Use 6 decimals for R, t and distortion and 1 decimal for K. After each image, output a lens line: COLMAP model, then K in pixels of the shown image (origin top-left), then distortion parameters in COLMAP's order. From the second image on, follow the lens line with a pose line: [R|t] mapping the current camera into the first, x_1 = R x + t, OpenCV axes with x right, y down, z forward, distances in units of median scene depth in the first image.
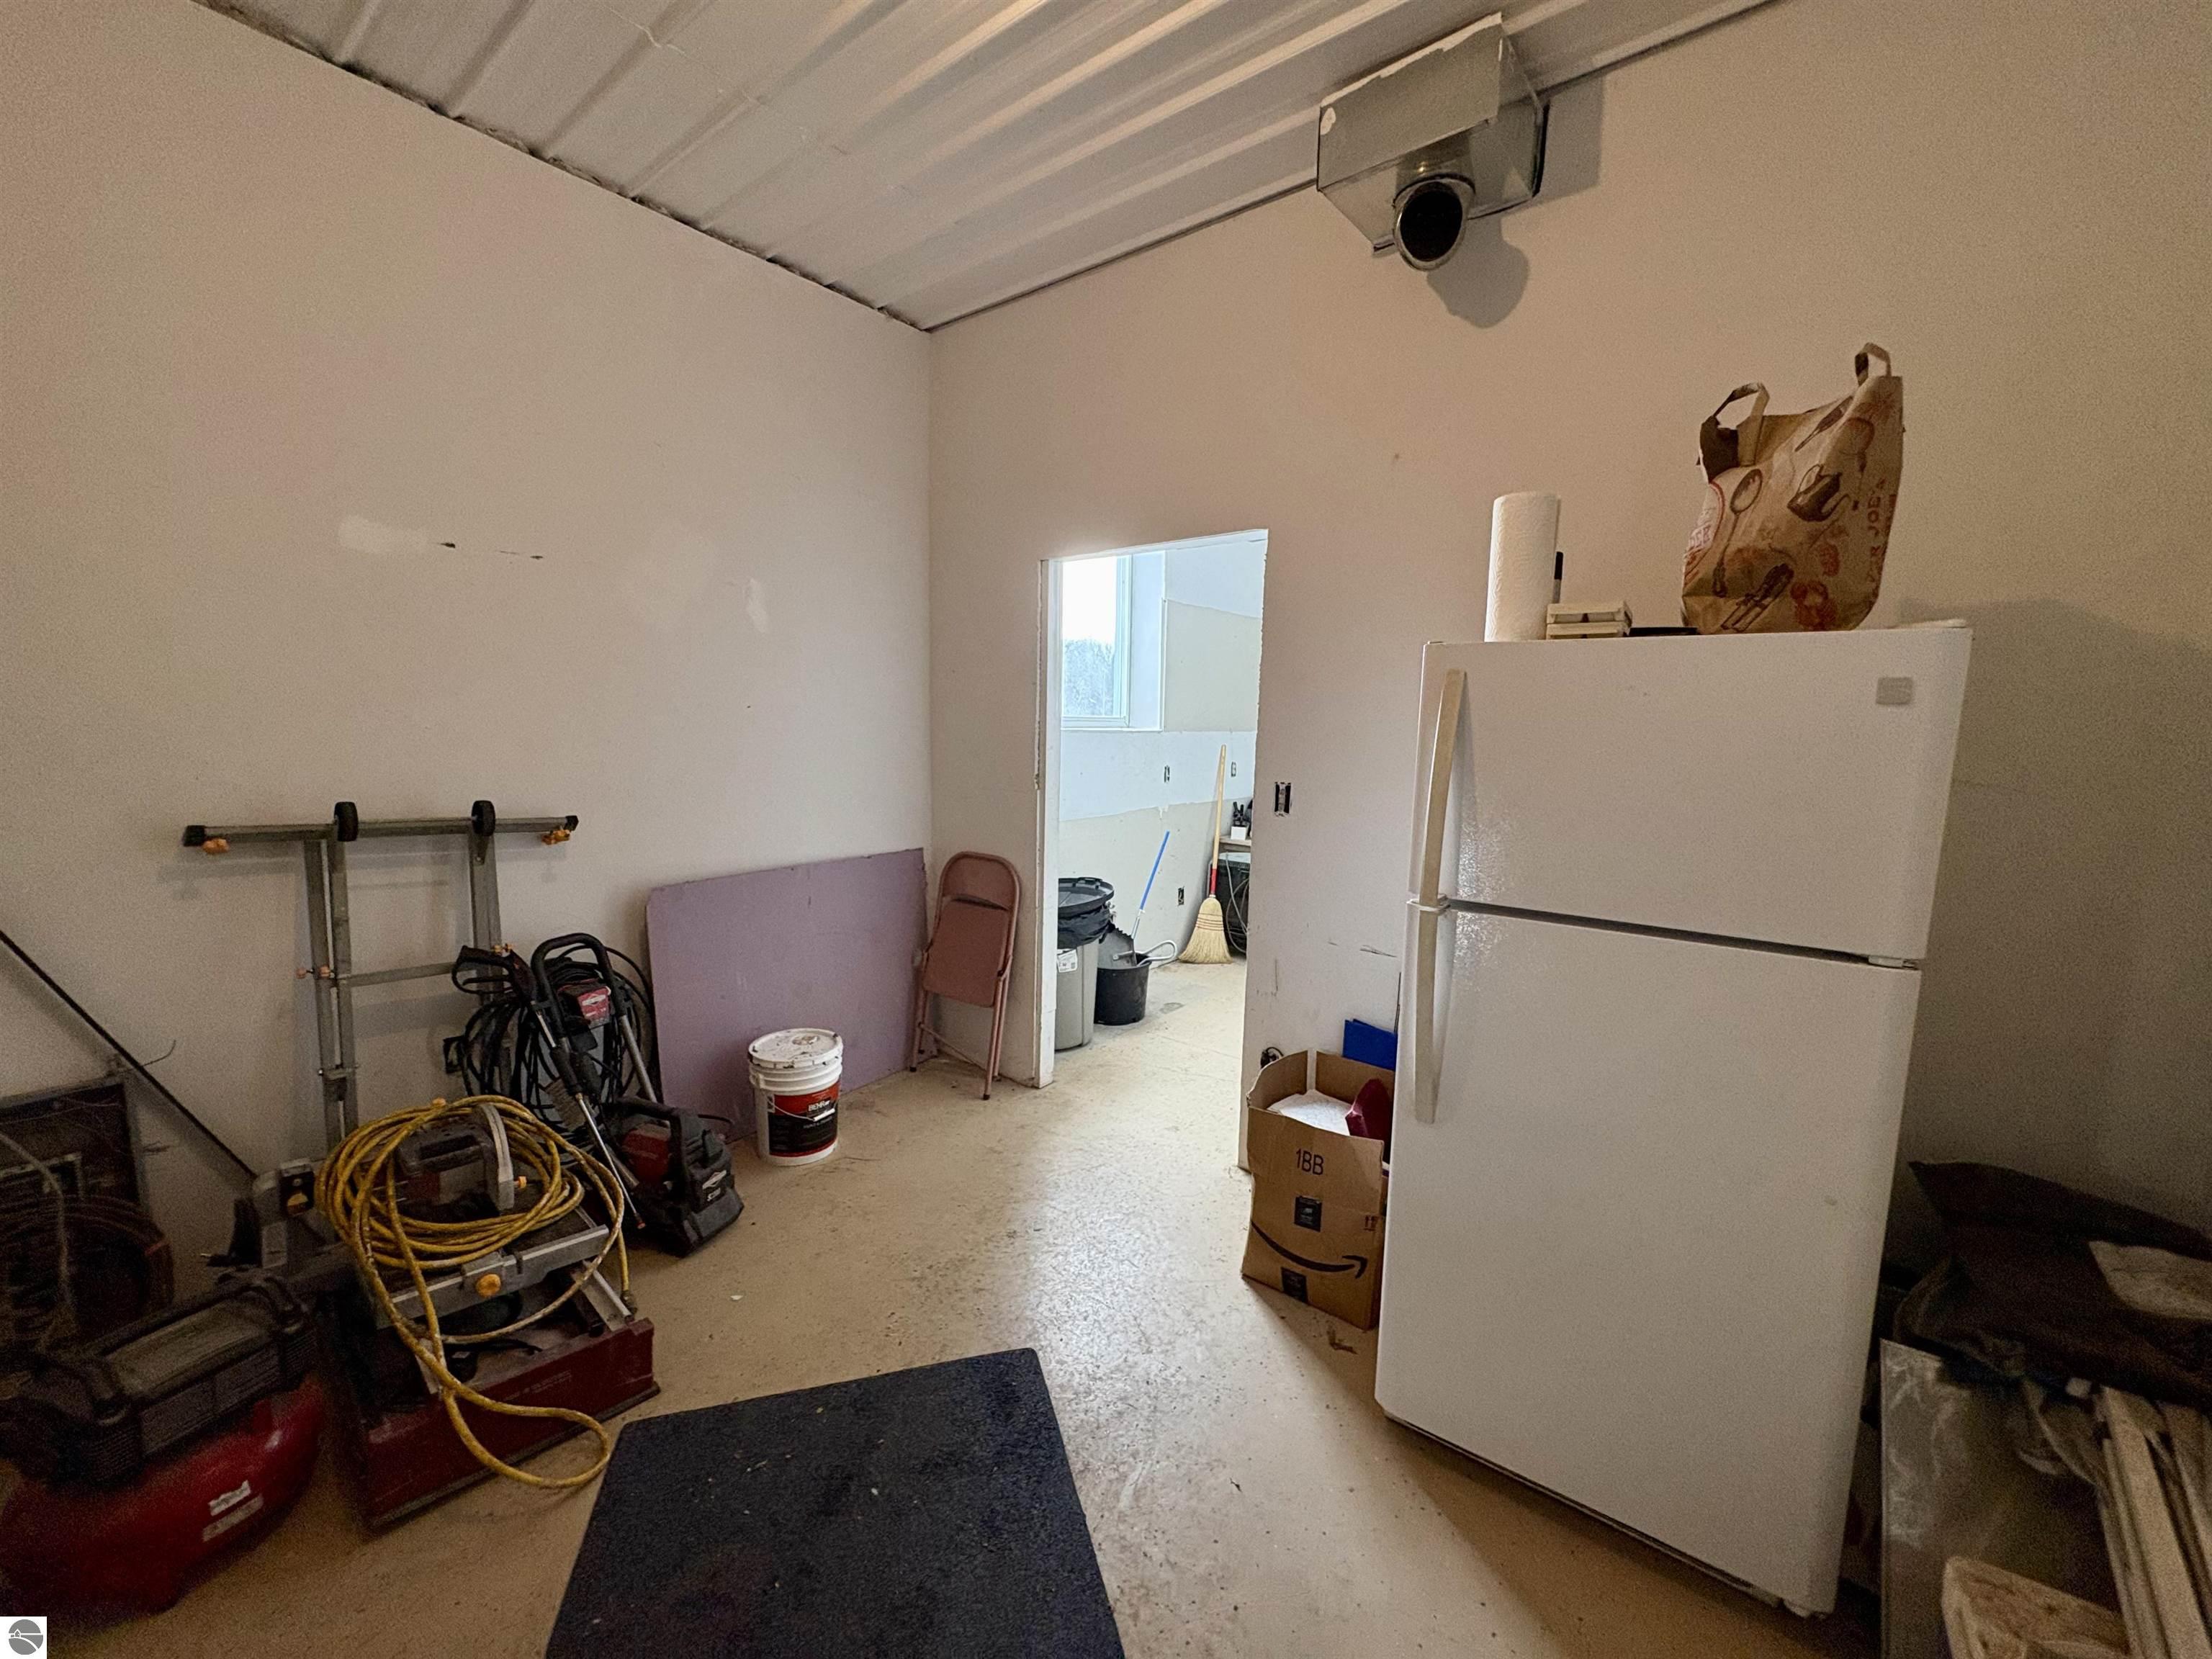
lens RADIAL K [[876.2, 0, 1106.0], [0, 876.2, 829.5], [0, 0, 1]] dist [-0.001418, -0.000071]
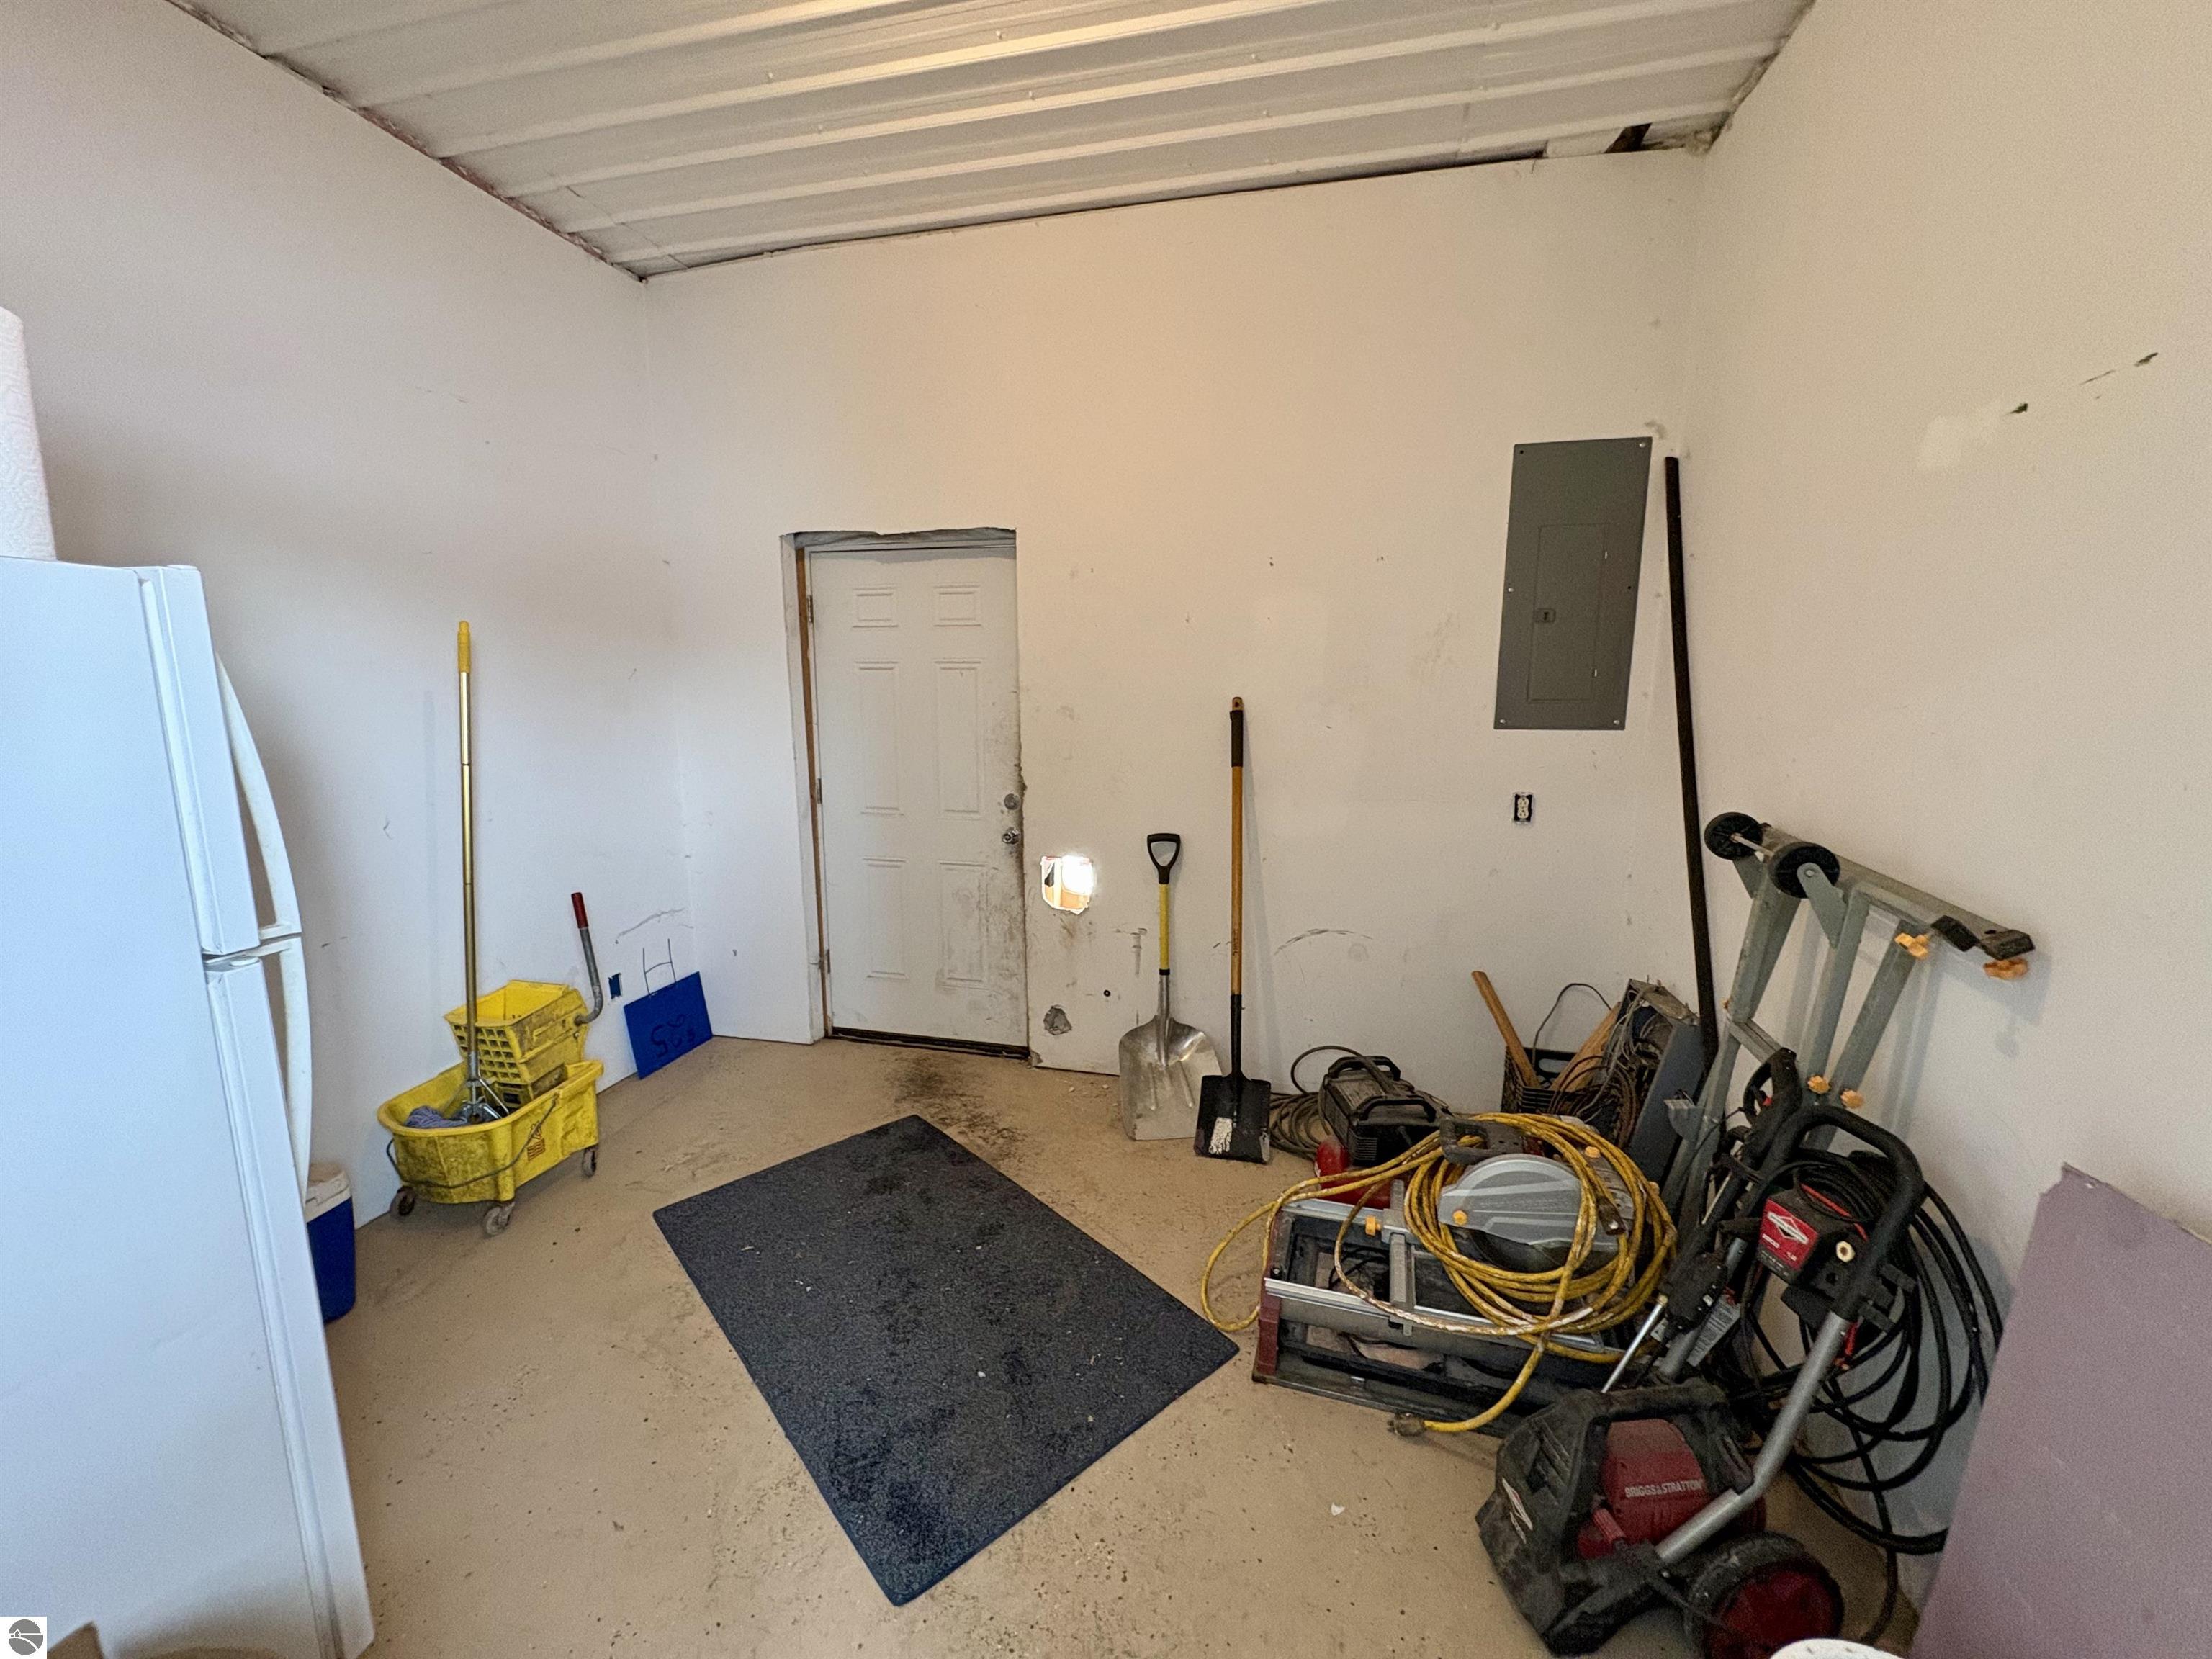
lens RADIAL K [[876.2, 0, 1106.0], [0, 876.2, 829.5], [0, 0, 1]] dist [-0.001418, -0.000071]
pose [[-0.908256, 0.047050, -0.415762, 0.027794], [-0.073473, 0.960284, 0.269178, -0.207159], [0.411914, 0.275030, -0.868726, 1.567925]]
